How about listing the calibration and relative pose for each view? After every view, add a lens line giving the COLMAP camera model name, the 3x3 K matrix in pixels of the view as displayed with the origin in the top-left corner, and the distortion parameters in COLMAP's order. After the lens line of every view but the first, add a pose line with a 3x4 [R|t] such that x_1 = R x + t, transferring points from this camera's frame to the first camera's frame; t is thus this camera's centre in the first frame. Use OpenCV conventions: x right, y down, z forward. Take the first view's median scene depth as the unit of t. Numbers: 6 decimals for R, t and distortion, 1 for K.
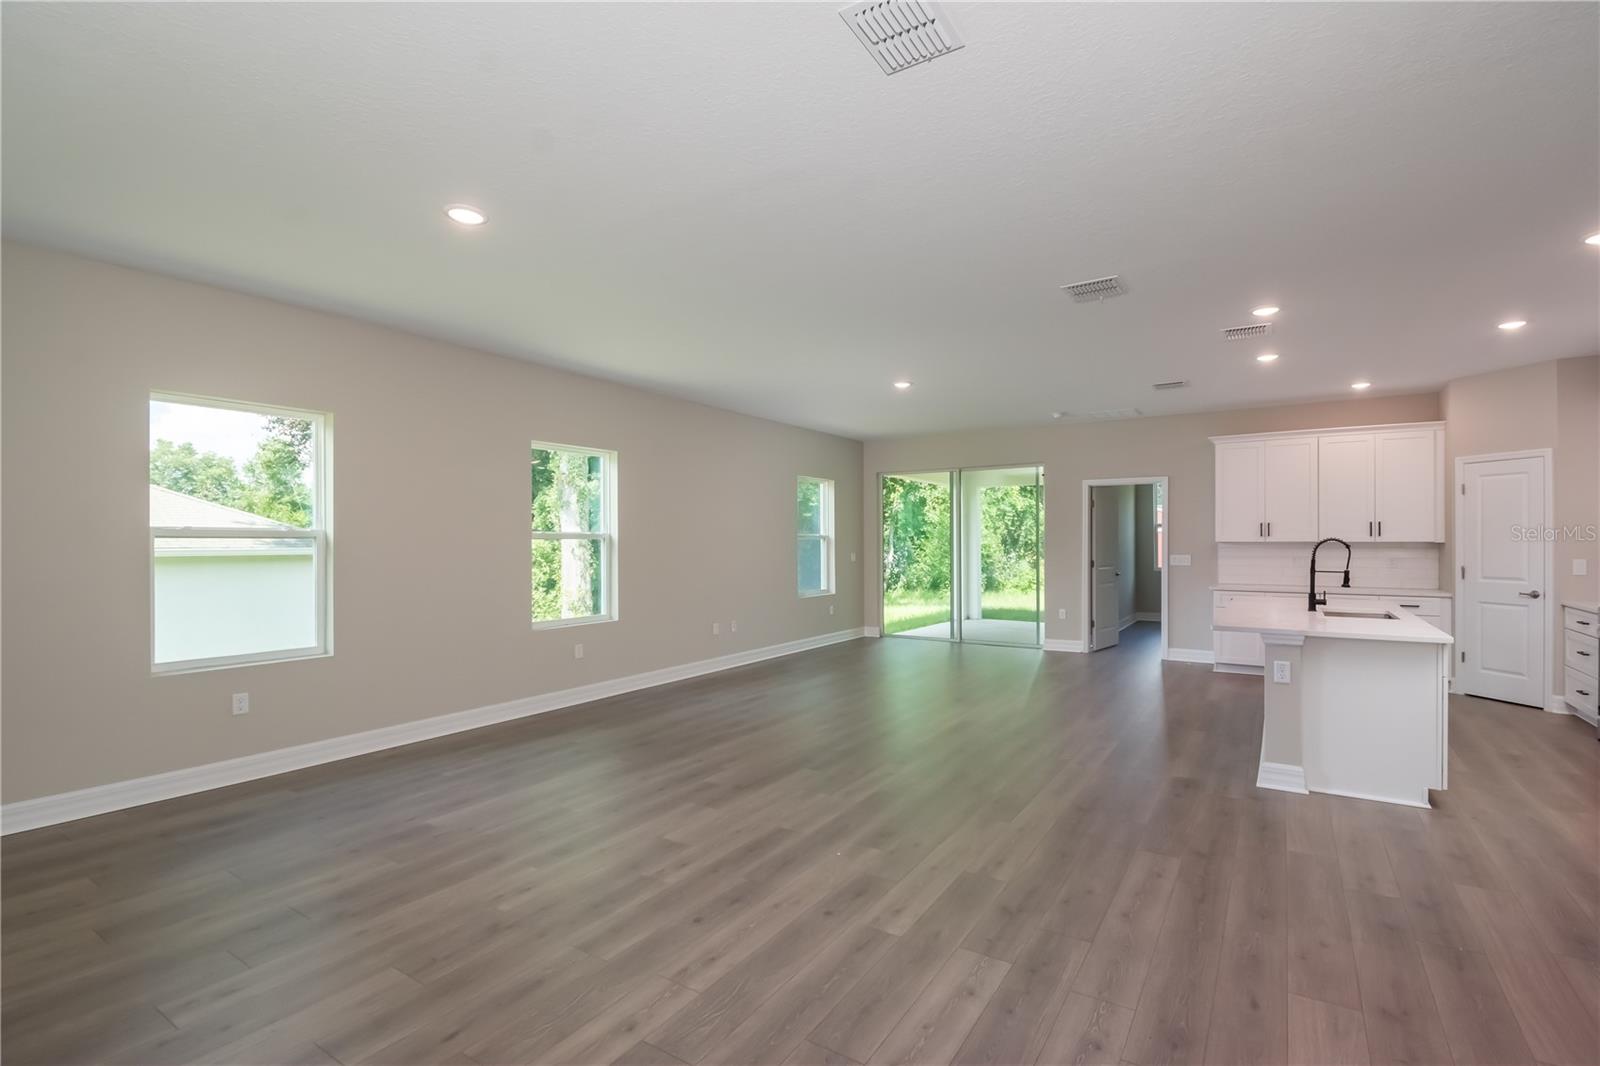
lens RADIAL K [[719.0, 0, 823.1], [0, 719.0, 544.5], [0, 0, 1]] dist [0.004395, -0.008434]
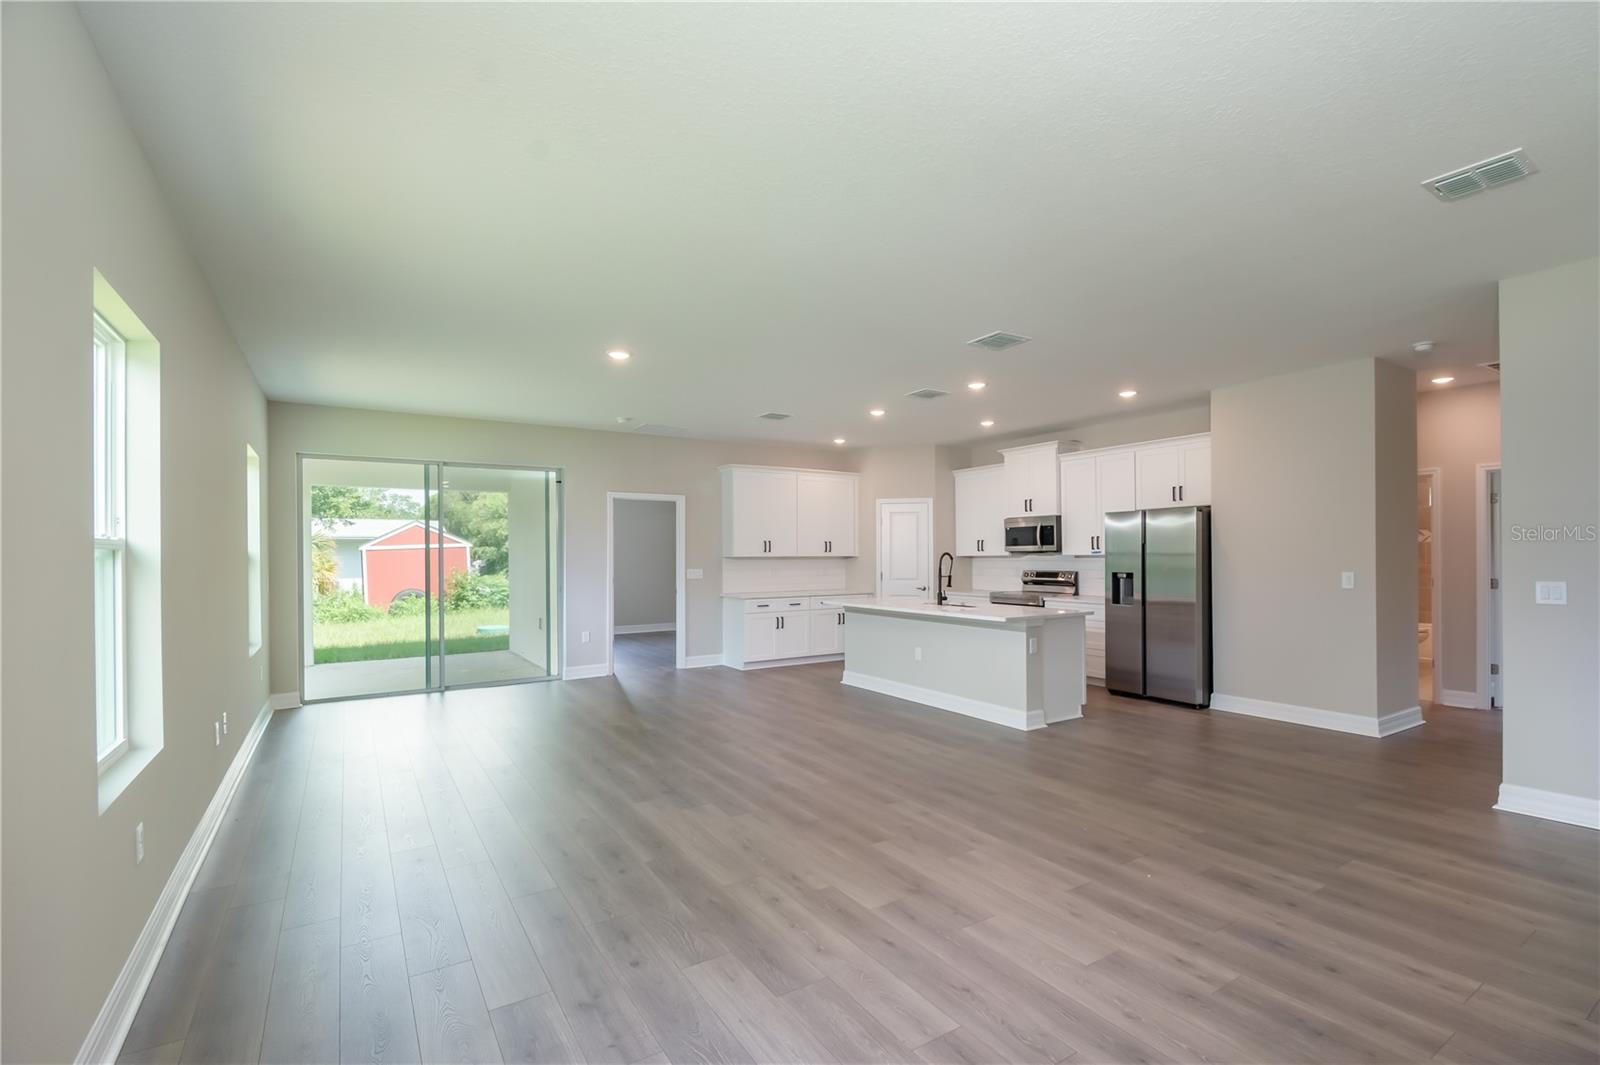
lens RADIAL K [[719.0, 0, 816.4], [0, 719.0, 543.5], [0, 0, 1]] dist [0.004395, -0.008434]
pose [[0.422318, 0.016163, 0.906304, -0.567304], [0.008012, 0.999735, -0.021562, 0.001759], [-0.906412, 0.016367, 0.422077, 0.537450]]
